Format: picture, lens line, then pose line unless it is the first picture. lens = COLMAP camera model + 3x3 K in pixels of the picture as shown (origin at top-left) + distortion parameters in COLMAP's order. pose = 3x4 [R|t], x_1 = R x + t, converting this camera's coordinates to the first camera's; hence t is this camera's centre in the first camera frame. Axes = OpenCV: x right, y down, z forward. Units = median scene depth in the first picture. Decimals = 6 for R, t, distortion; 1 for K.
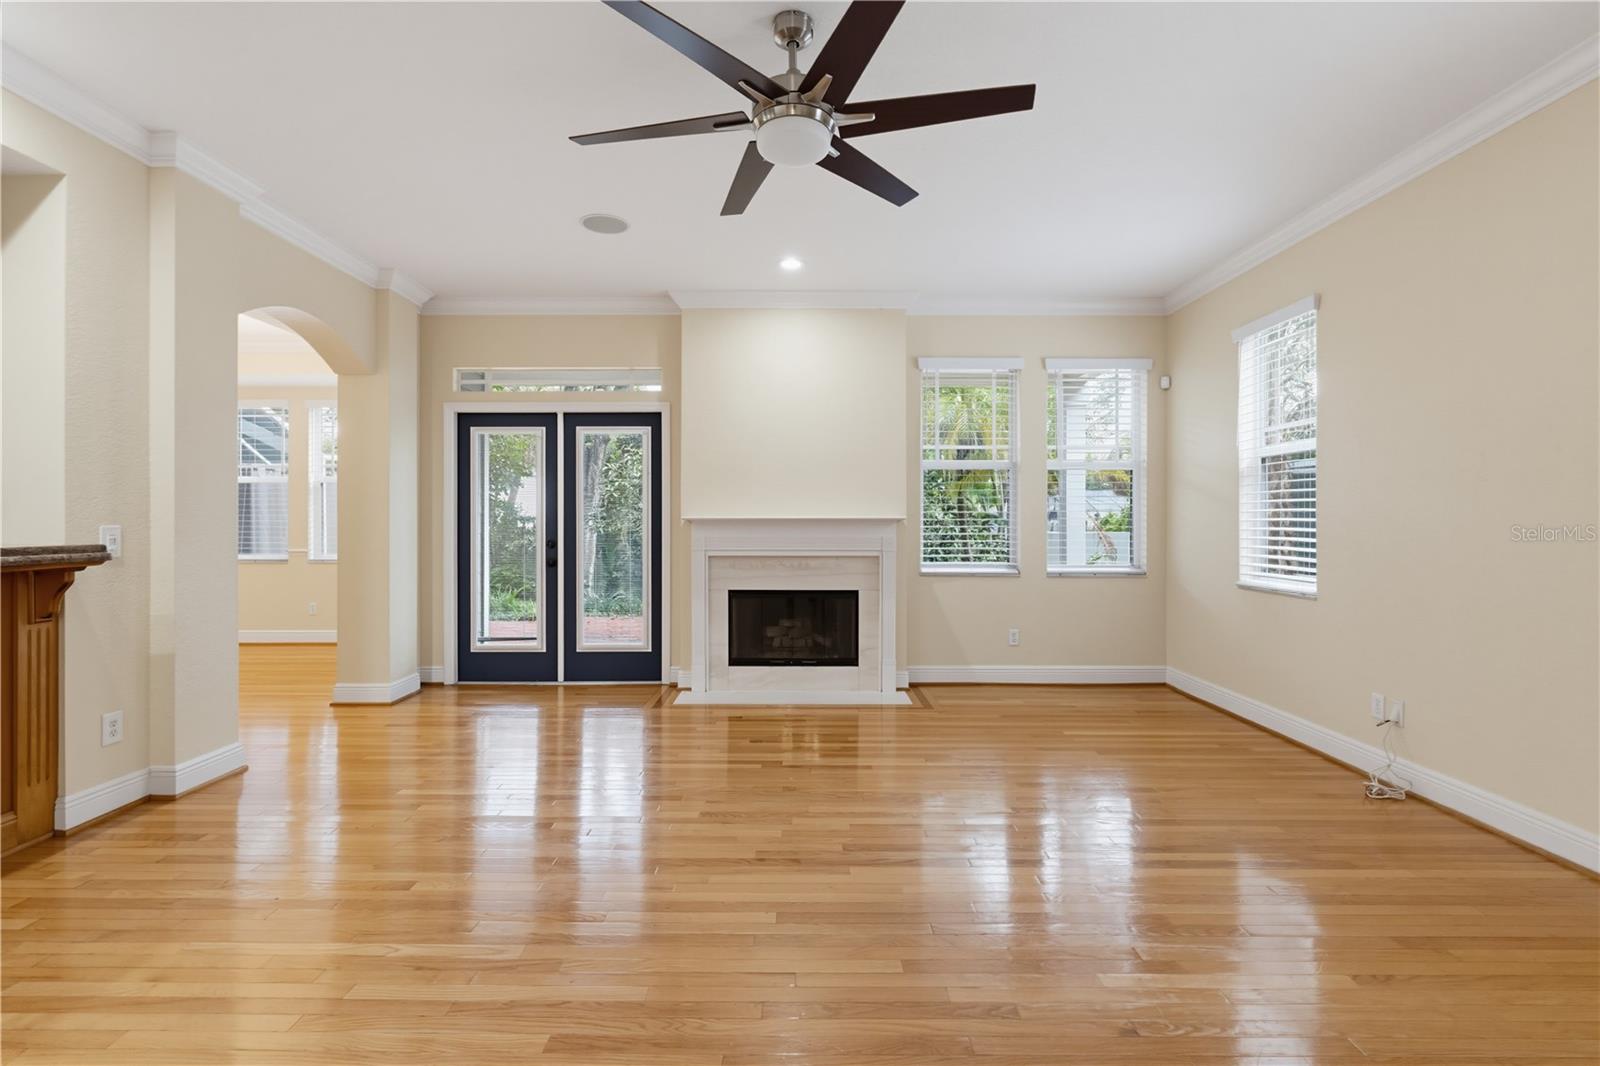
lens RADIAL K [[705.4, 0, 794.4], [0, 705.4, 520.2], [0, 0, 1]] dist [-0.000332, -0.000168]
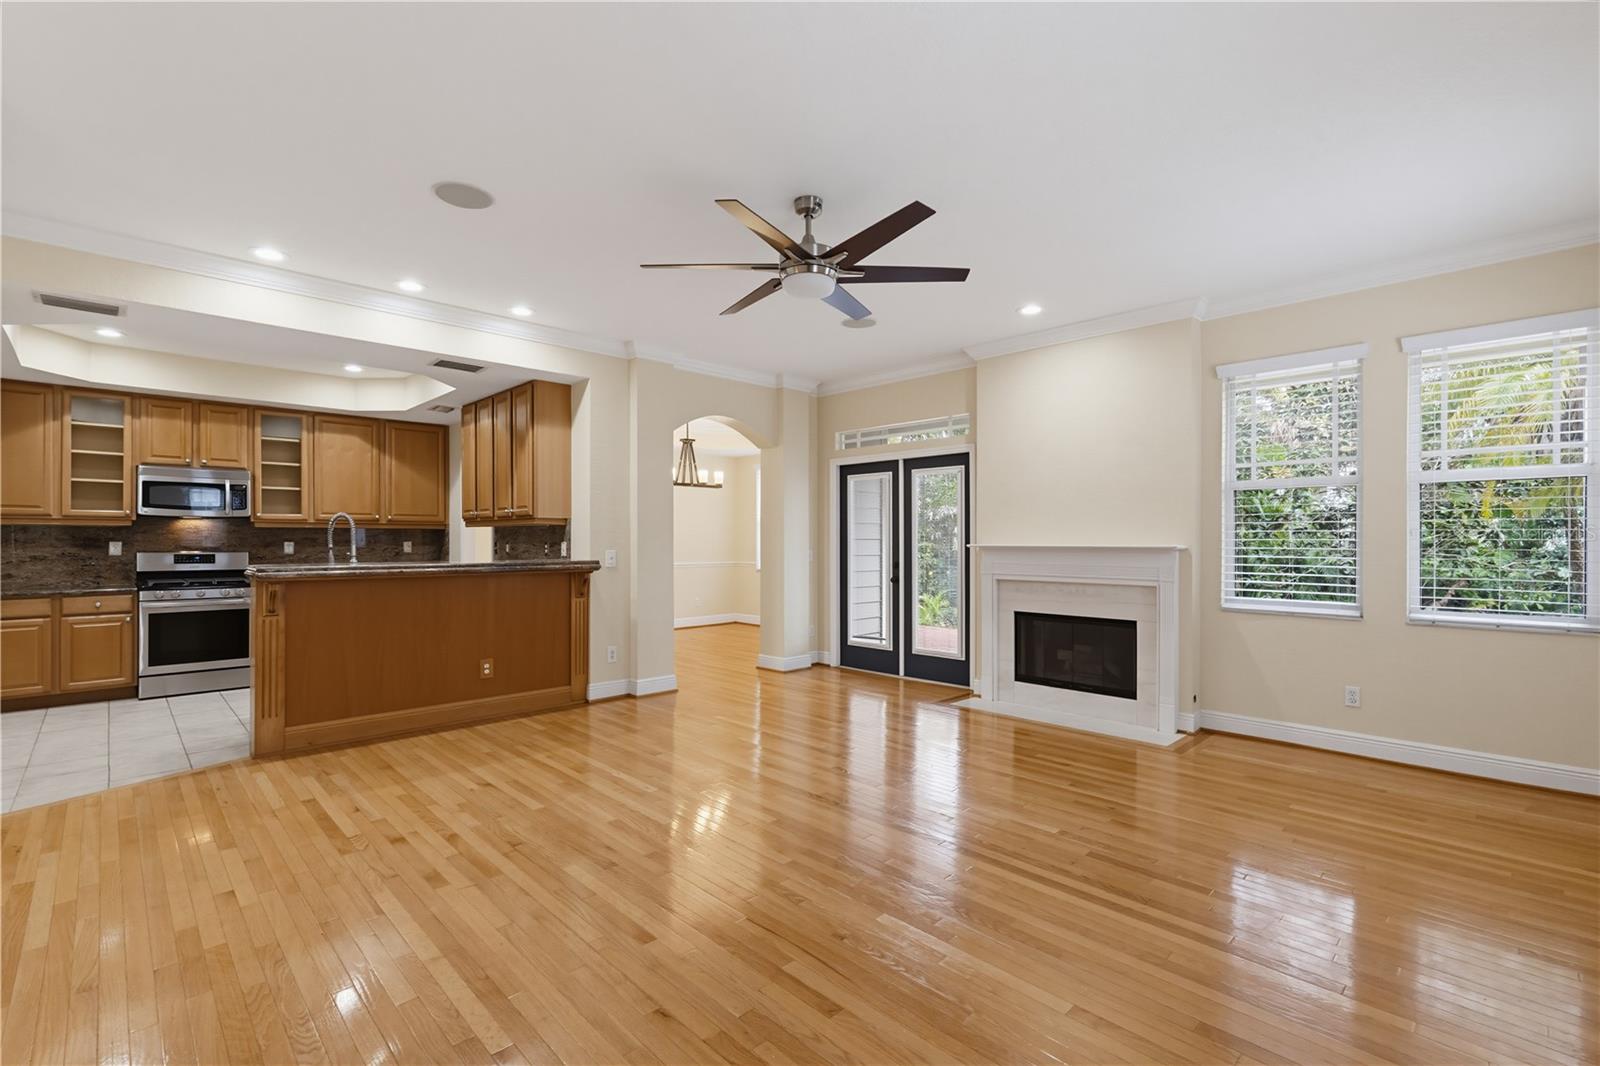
lens RADIAL K [[710.4, 0, 799.3], [0, 710.4, 537.0], [0, 0, 1]] dist [-0.002170, -0.000216]
pose [[0.701452, -0.003912, -0.712706, 0.456207], [0.002702, 0.999992, -0.002829, -0.013390], [0.712711, 0.000058, 0.701457, -0.005479]]
